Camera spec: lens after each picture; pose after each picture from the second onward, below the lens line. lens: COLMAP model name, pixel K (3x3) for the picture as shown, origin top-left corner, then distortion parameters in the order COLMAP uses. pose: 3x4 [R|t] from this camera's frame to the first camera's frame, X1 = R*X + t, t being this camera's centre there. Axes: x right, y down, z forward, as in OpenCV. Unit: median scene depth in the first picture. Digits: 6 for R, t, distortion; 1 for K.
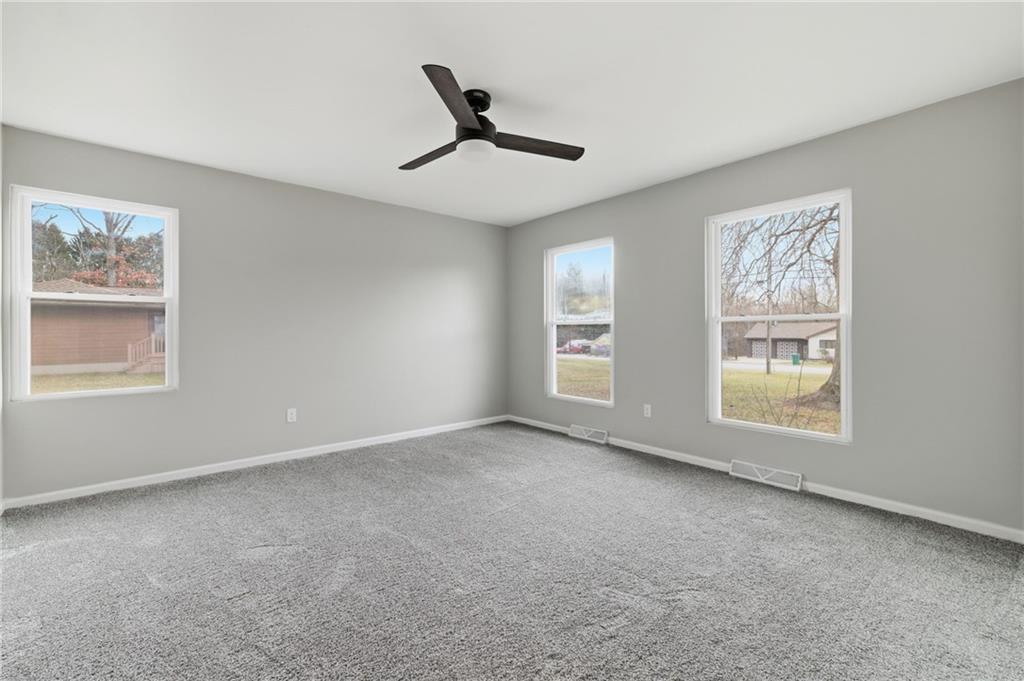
lens RADIAL K [[433.6, 0, 512.0], [0, 433.6, 334.7], [0, 0, 1]] dist [0.000762, 0.000056]
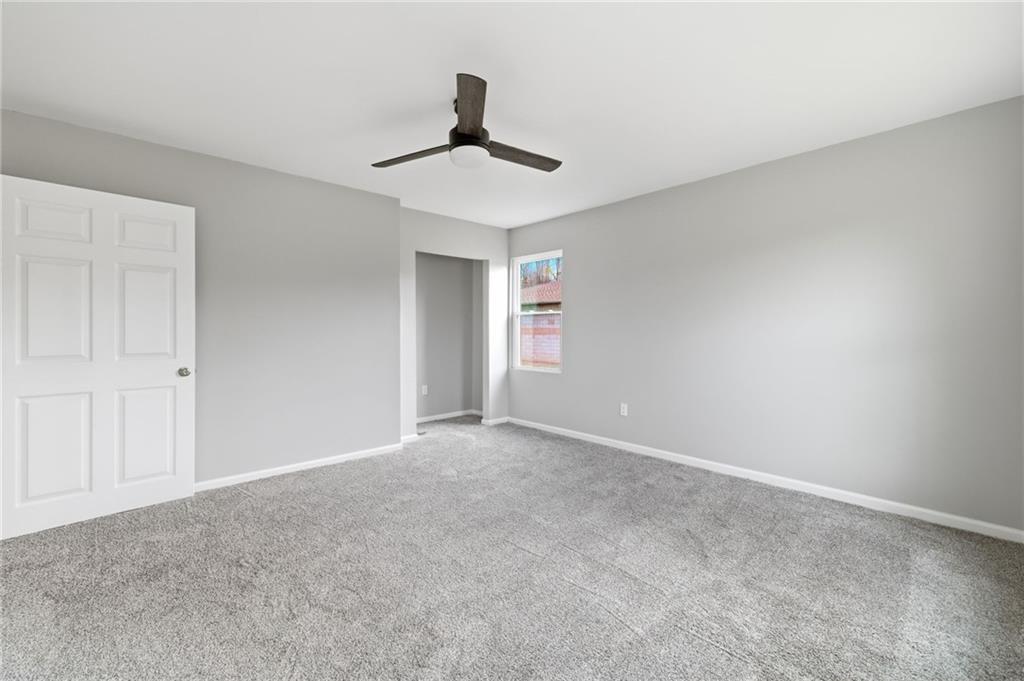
lens RADIAL K [[433.6, 0, 512.0], [0, 433.6, 334.7], [0, 0, 1]] dist [0.000762, 0.000056]
pose [[0.009779, -0.001259, -0.999951, 0.679382], [-0.009369, 0.999955, -0.001350, 0.001641], [0.999908, 0.009382, 0.009766, 0.825831]]
